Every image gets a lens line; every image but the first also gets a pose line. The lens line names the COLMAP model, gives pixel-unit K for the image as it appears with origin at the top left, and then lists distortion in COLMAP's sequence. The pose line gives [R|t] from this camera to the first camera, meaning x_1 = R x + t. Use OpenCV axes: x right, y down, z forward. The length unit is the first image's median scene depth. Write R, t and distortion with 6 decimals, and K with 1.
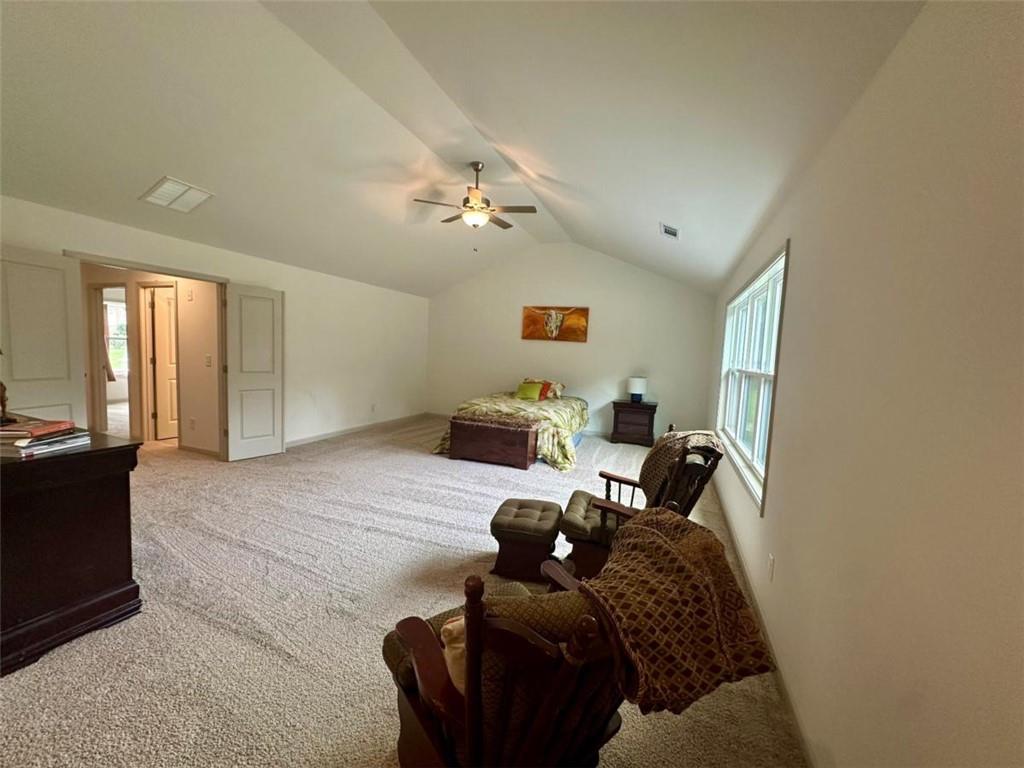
lens RADIAL K [[410.9, 0, 510.6], [0, 410.9, 384.0], [0, 0, 1]] dist [-0.001924, 0.000923]
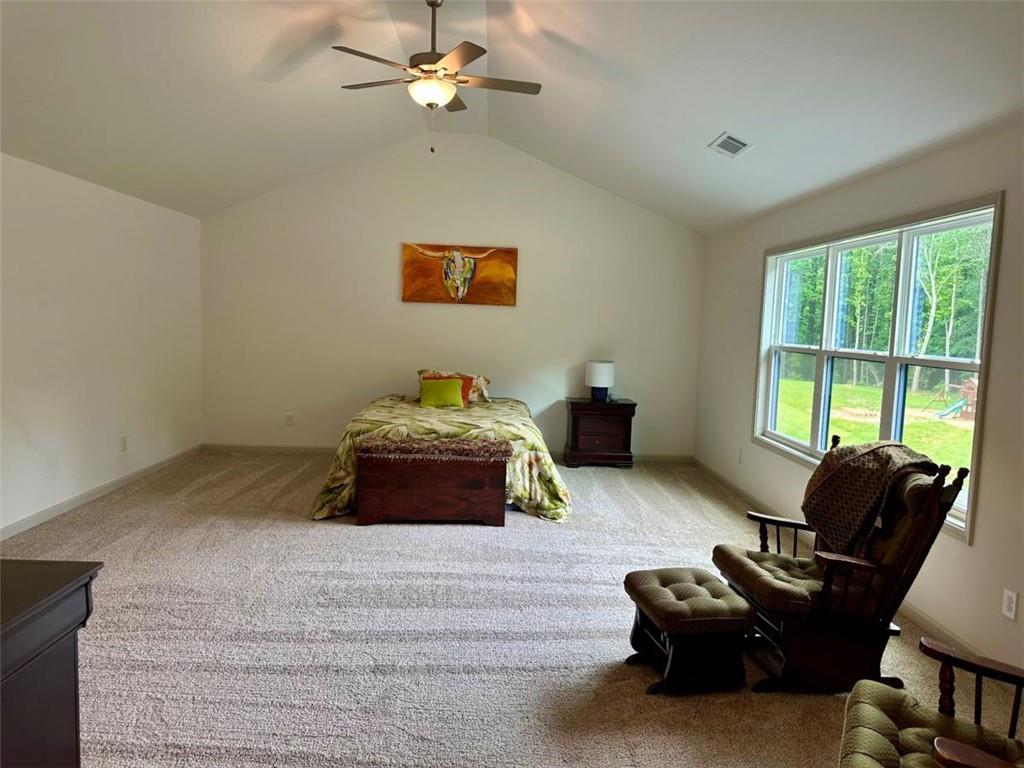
lens RADIAL K [[712.6, 0, 512.1], [0, 712.6, 387.1], [0, 0, 1]] dist [0.045320, -0.022903]
pose [[0.920780, -0.053243, 0.386432, -0.320755], [0.043401, 0.998474, 0.034155, -0.025669], [-0.387661, -0.014678, 0.921685, 0.041734]]
